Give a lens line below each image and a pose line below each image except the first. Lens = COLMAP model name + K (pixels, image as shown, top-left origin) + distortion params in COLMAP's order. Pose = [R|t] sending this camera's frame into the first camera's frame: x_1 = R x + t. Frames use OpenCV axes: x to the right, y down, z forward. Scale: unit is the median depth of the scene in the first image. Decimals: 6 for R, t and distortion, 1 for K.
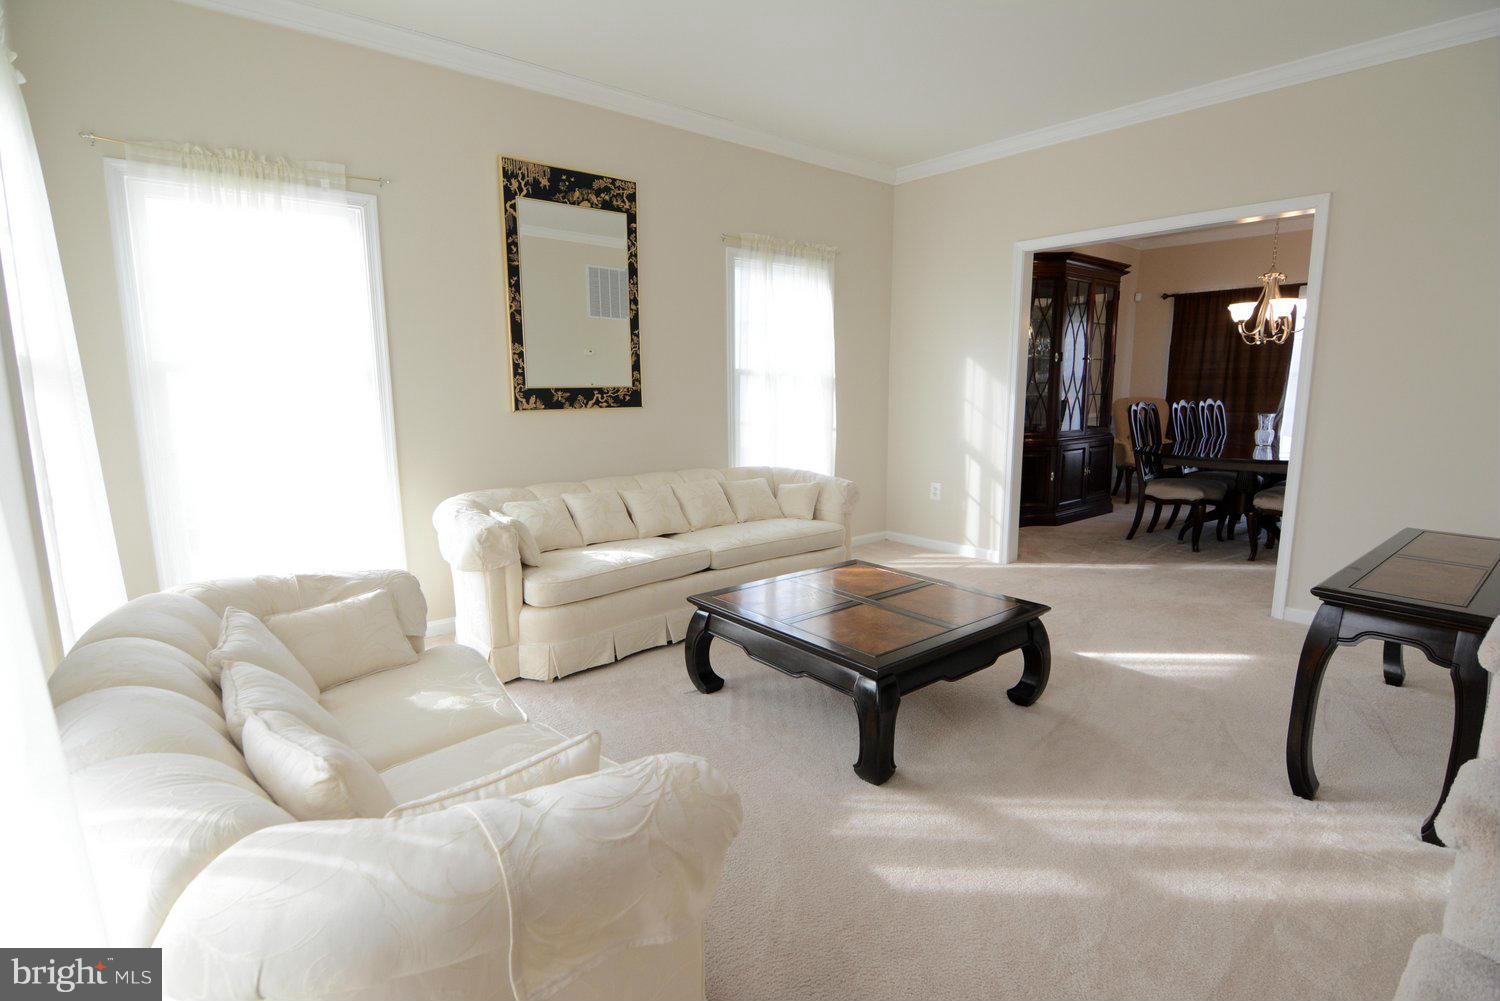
lens RADIAL K [[732.0, 0, 745.7], [0, 732.0, 501.6], [0, 0, 1]] dist [-0.001713, -0.000696]
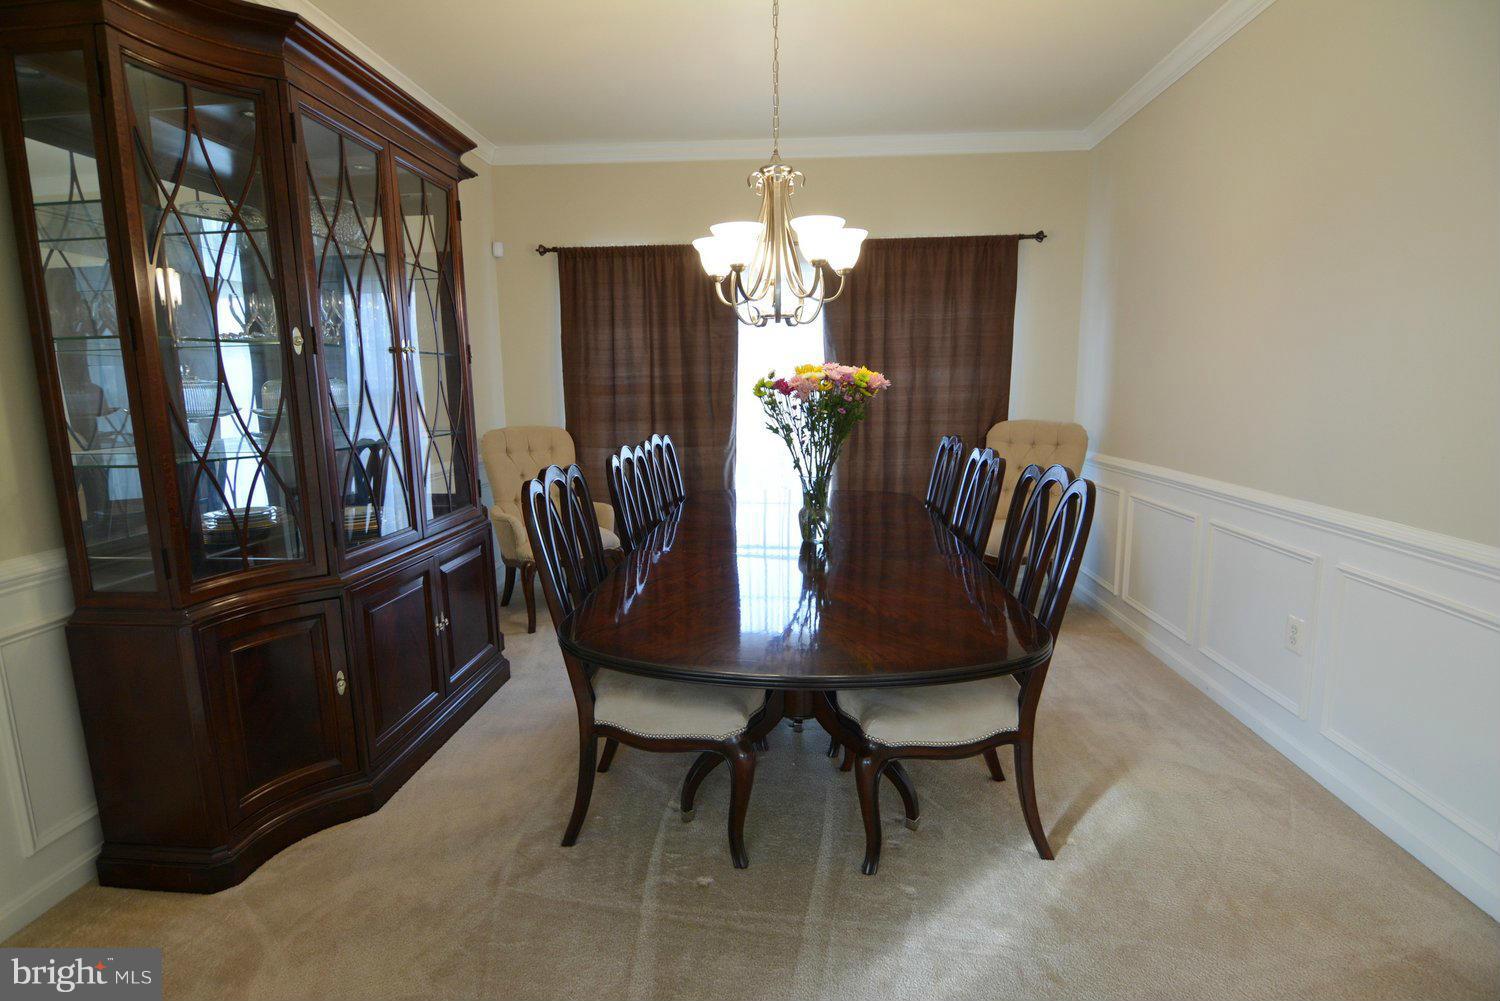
lens RADIAL K [[732.0, 0, 745.7], [0, 732.0, 501.6], [0, 0, 1]] dist [-0.001713, -0.000696]
pose [[0.695518, -0.113594, 0.709472, 0.273137], [0.118460, 0.992040, 0.042706, -0.096694], [-0.708676, 0.054341, 0.703439, 0.530121]]
